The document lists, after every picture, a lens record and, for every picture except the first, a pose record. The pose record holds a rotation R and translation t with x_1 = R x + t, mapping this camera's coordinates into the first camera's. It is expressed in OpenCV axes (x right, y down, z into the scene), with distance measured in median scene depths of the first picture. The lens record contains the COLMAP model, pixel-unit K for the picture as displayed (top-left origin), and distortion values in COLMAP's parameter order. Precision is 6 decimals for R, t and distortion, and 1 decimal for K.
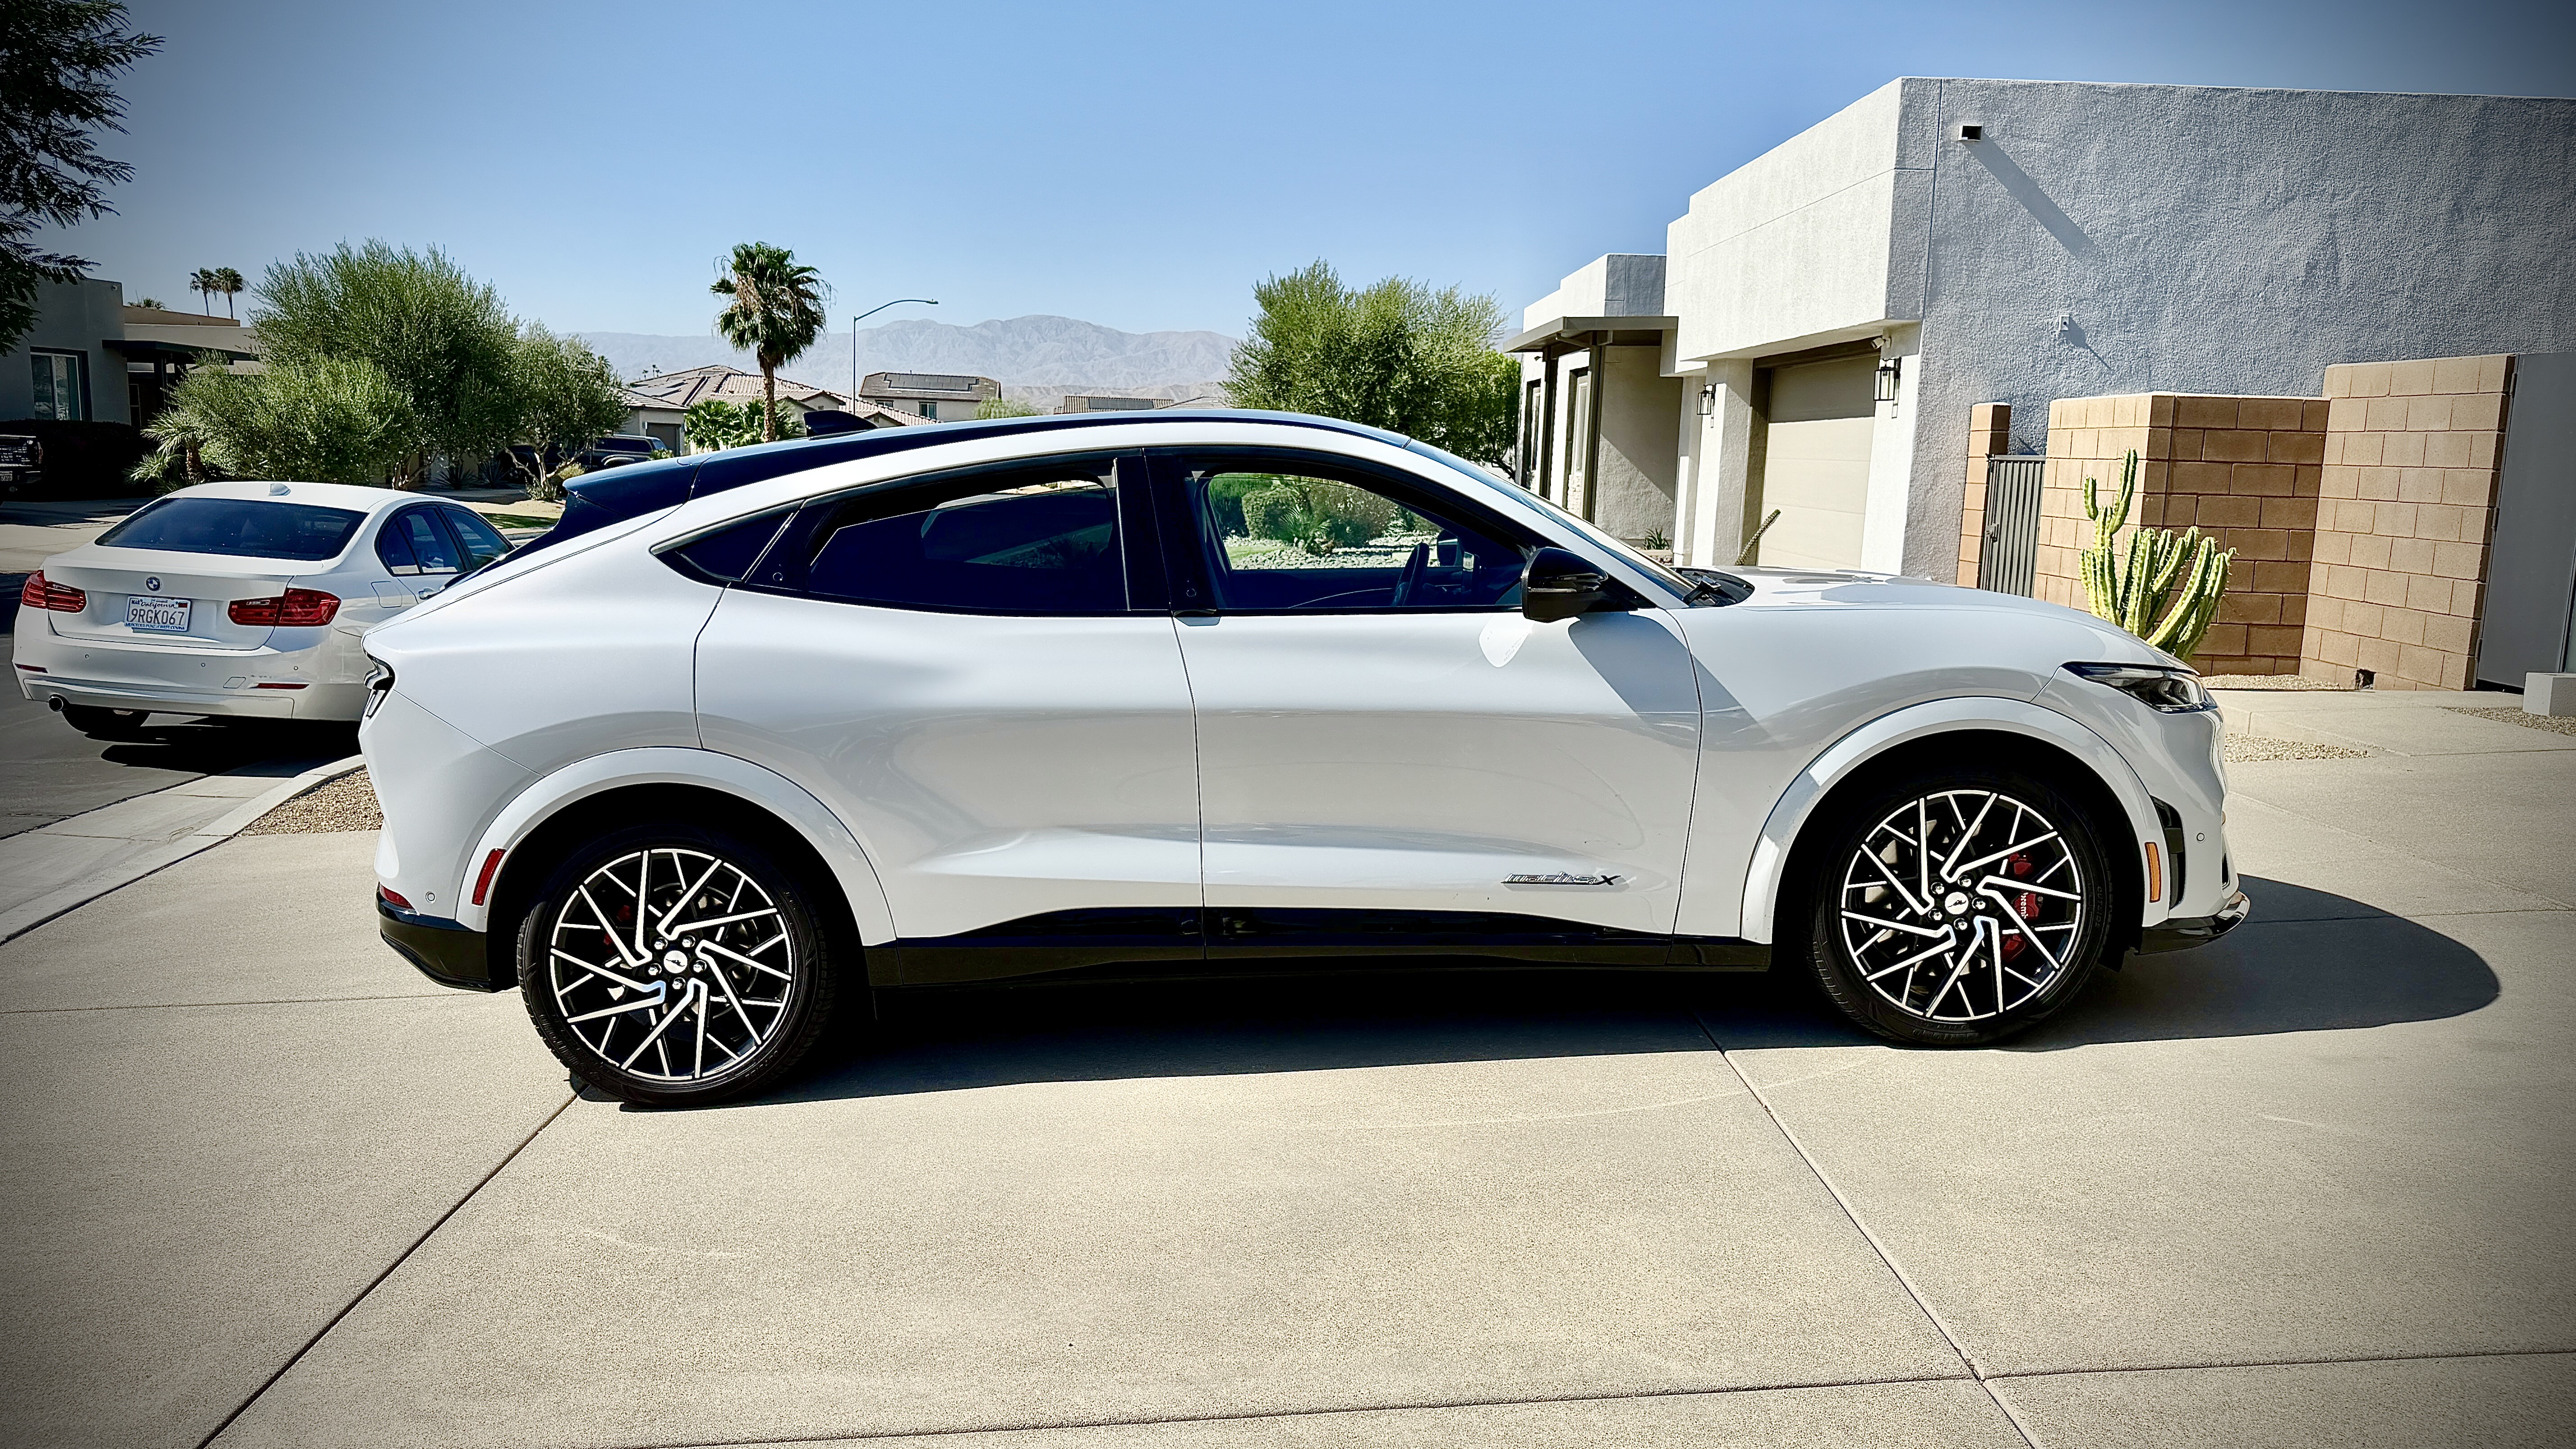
lens RADIAL K [[1834.4, 0, 1275.5], [0, 1834.4, 735.1], [0, 0, 1]] dist [0.077835, -0.123577]
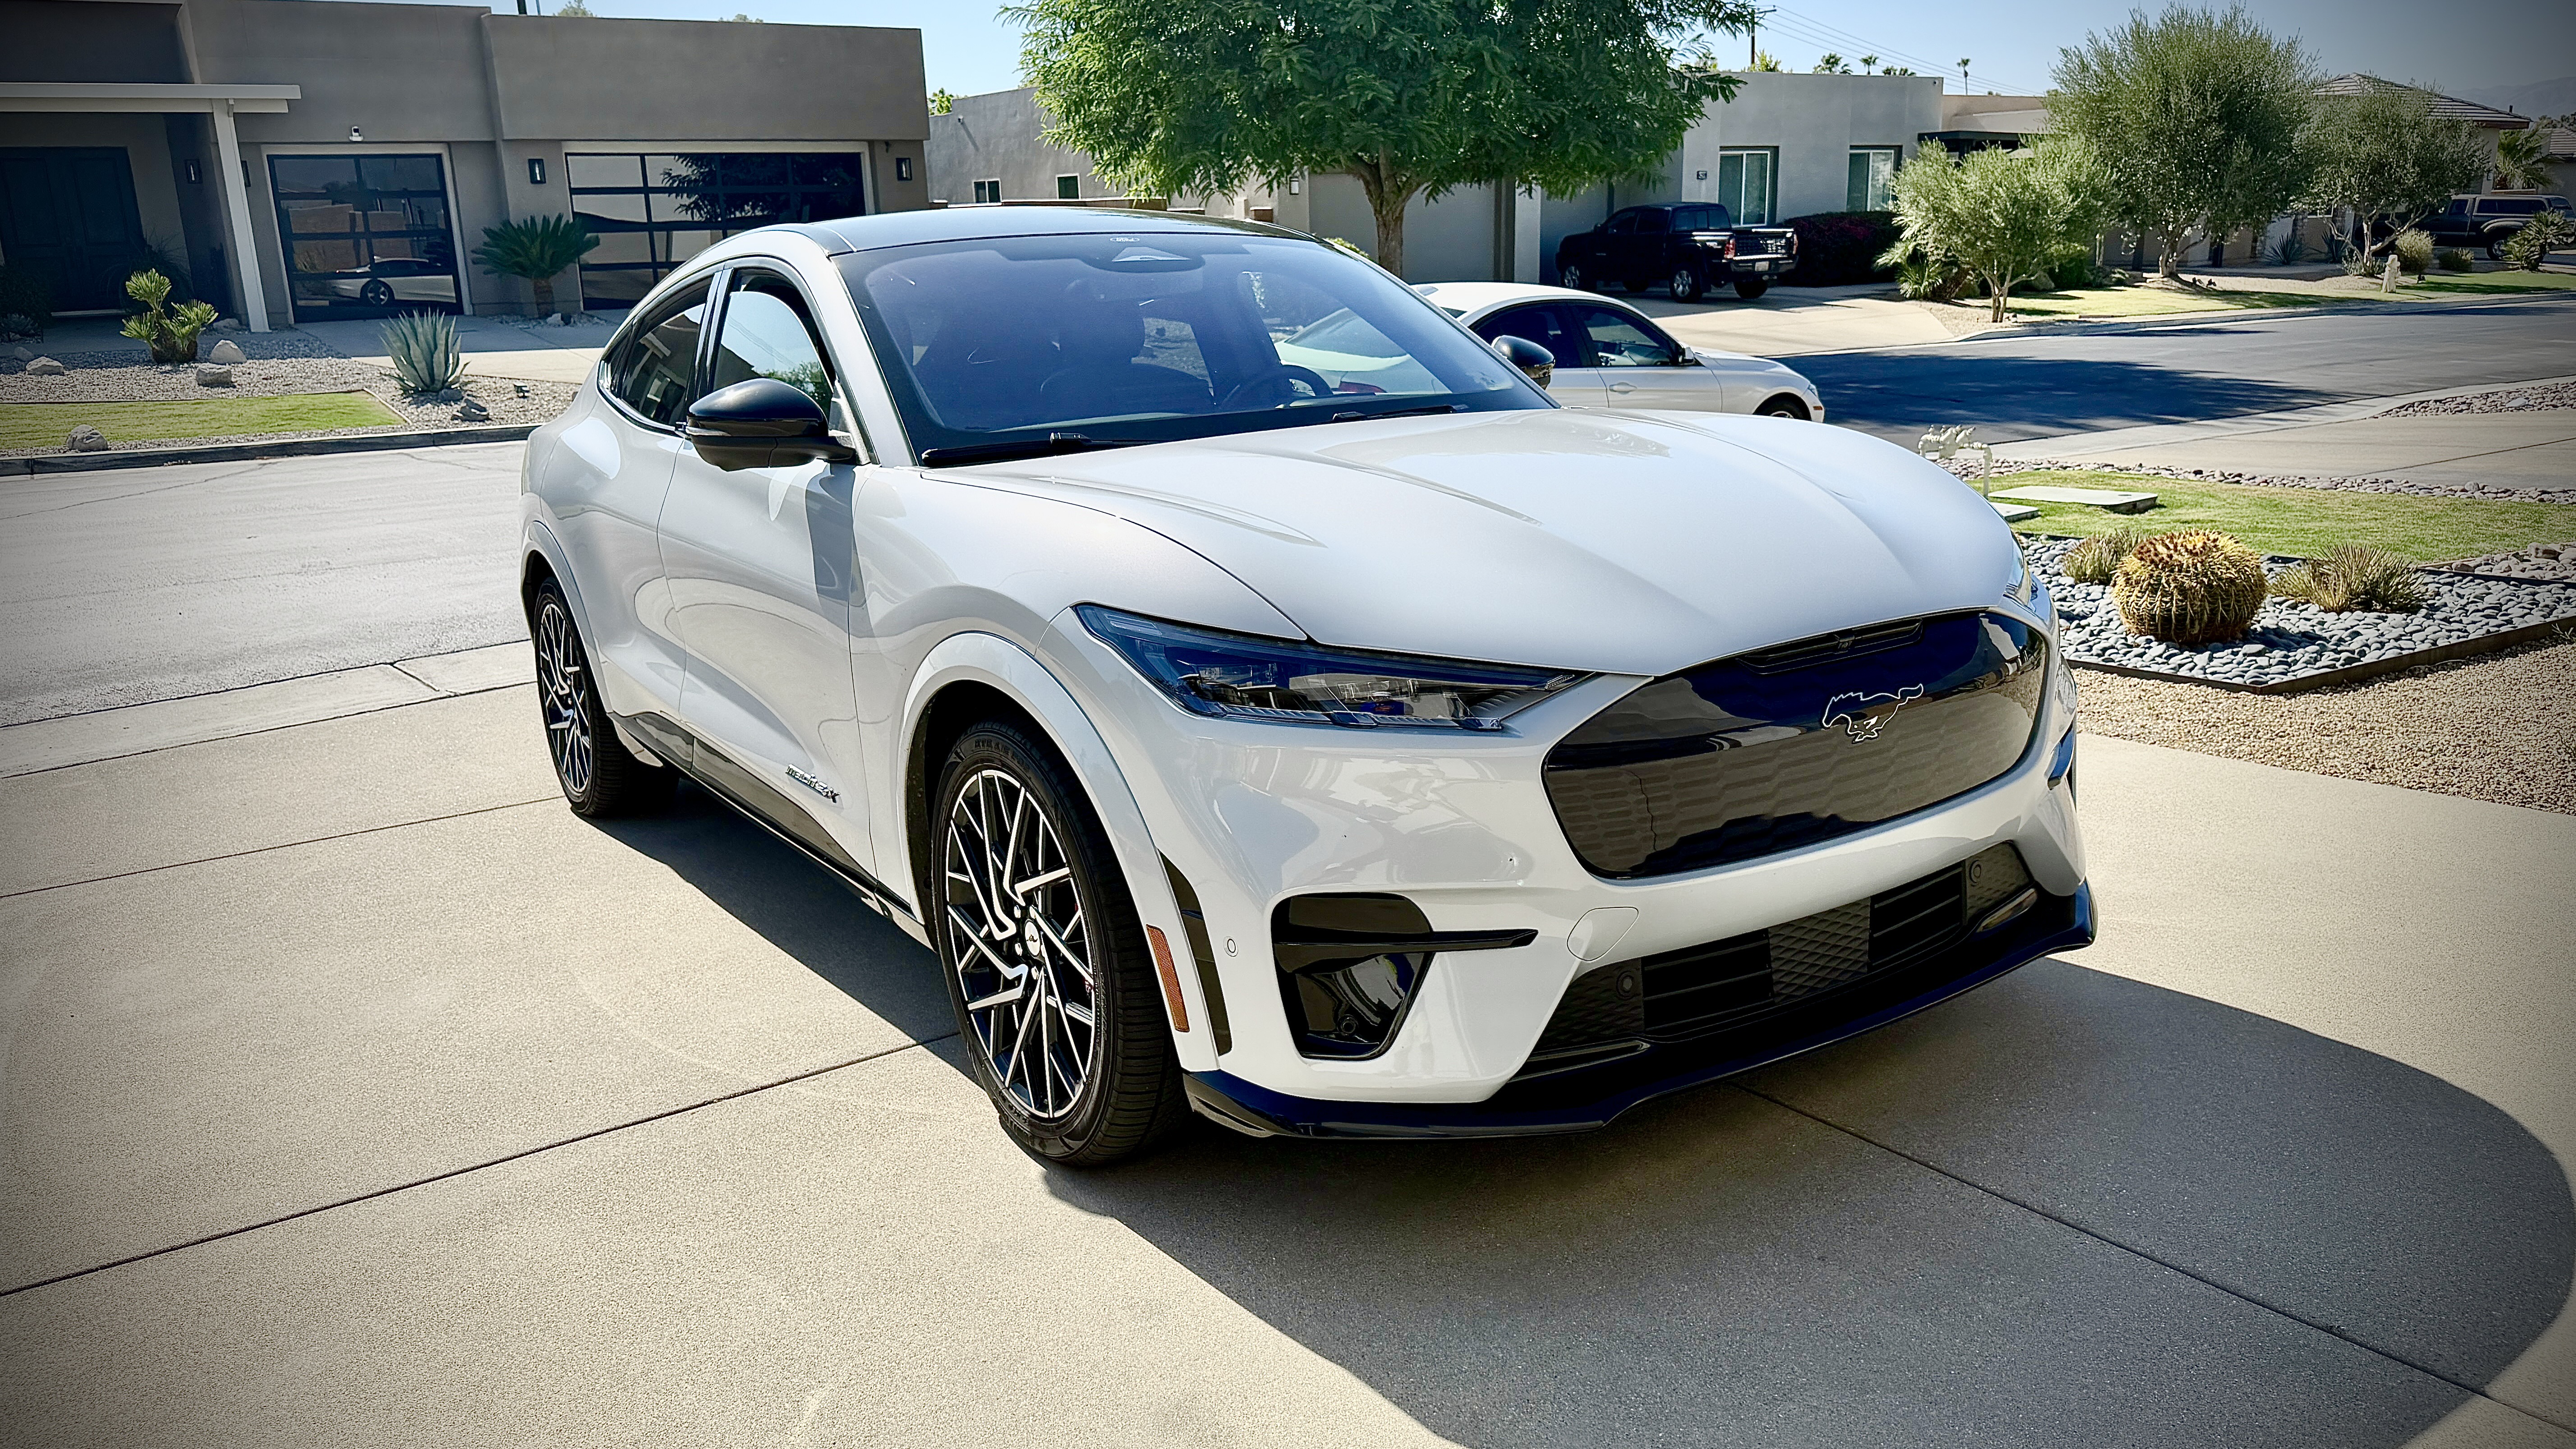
lens RADIAL K [[1837.9, 0, 1328.0], [0, 1837.9, 727.1], [0, 0, 1]] dist [0.060050, -0.110501]
pose [[0.540156, 0.181986, -0.821652, 0.962645], [-0.086507, 0.983174, 0.160892, -0.101938], [0.837107, -0.015828, 0.546810, 0.725628]]
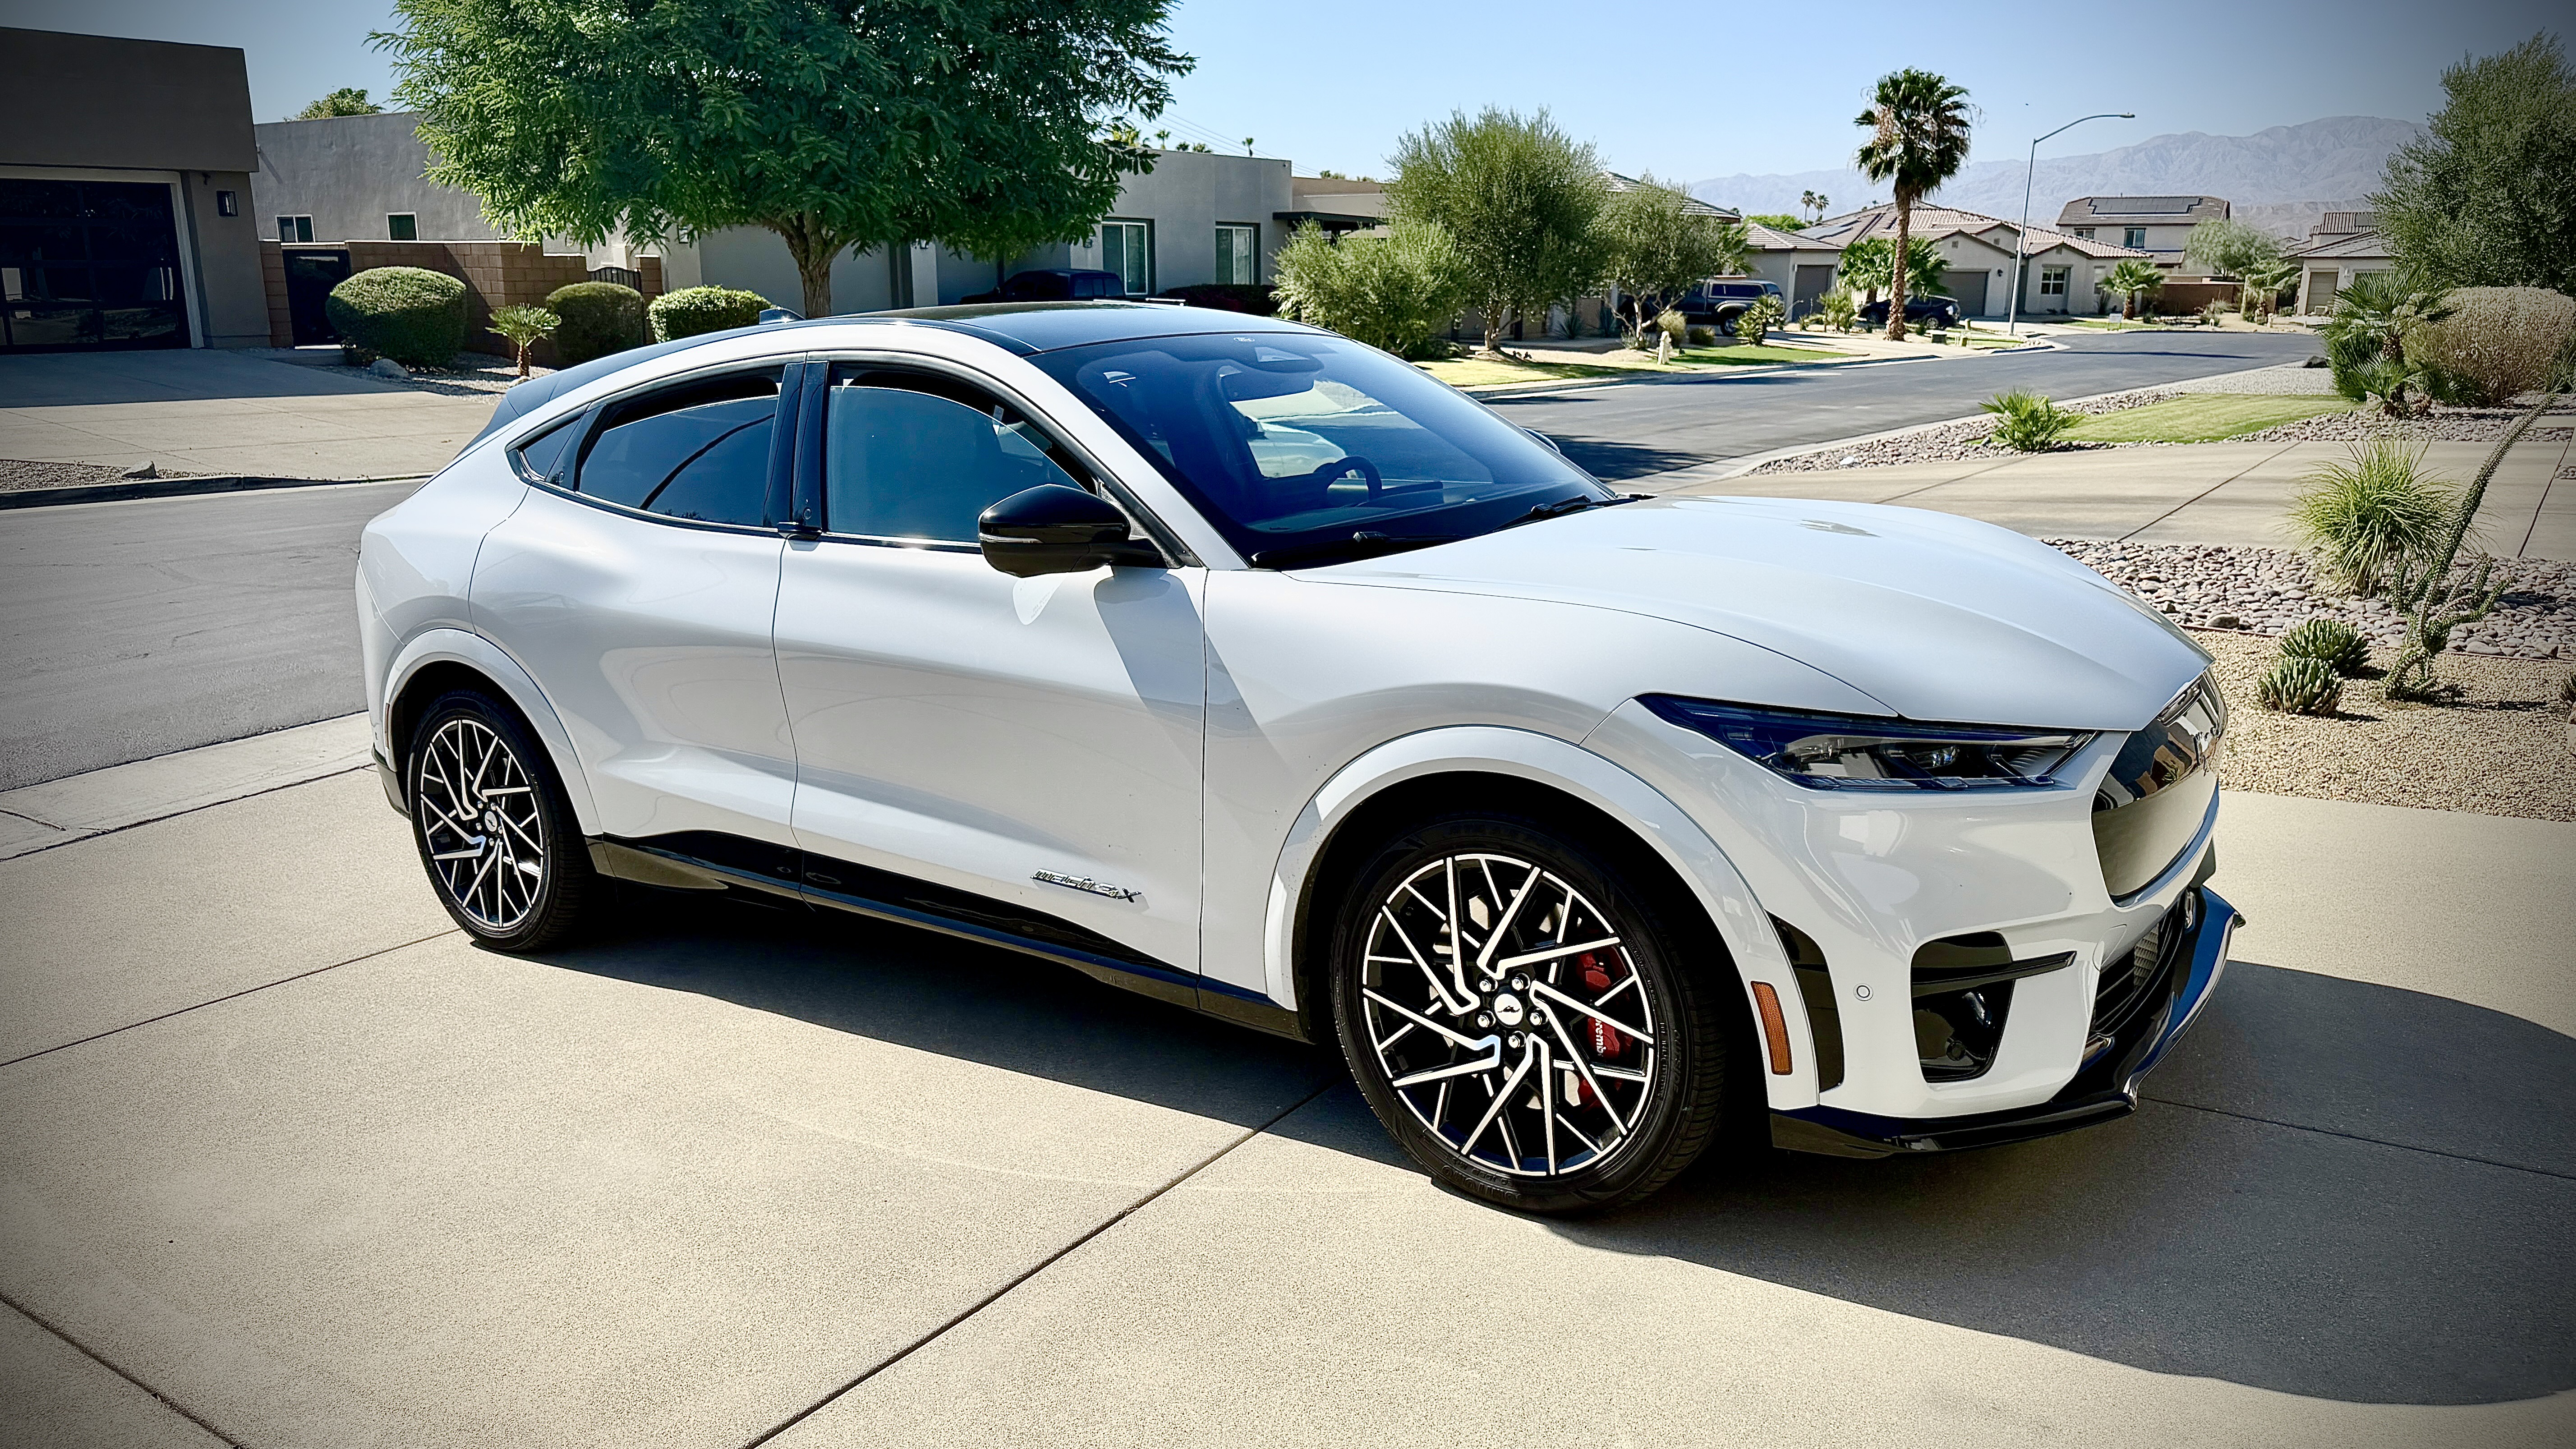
lens RADIAL K [[1834.4, 0, 1275.5], [0, 1834.4, 735.1], [0, 0, 1]] dist [0.077835, -0.123577]
pose [[0.795743, 0.123786, -0.592849, 0.704506], [-0.073095, 0.991363, 0.108884, -0.085201], [0.601207, -0.043309, 0.797919, 0.383554]]
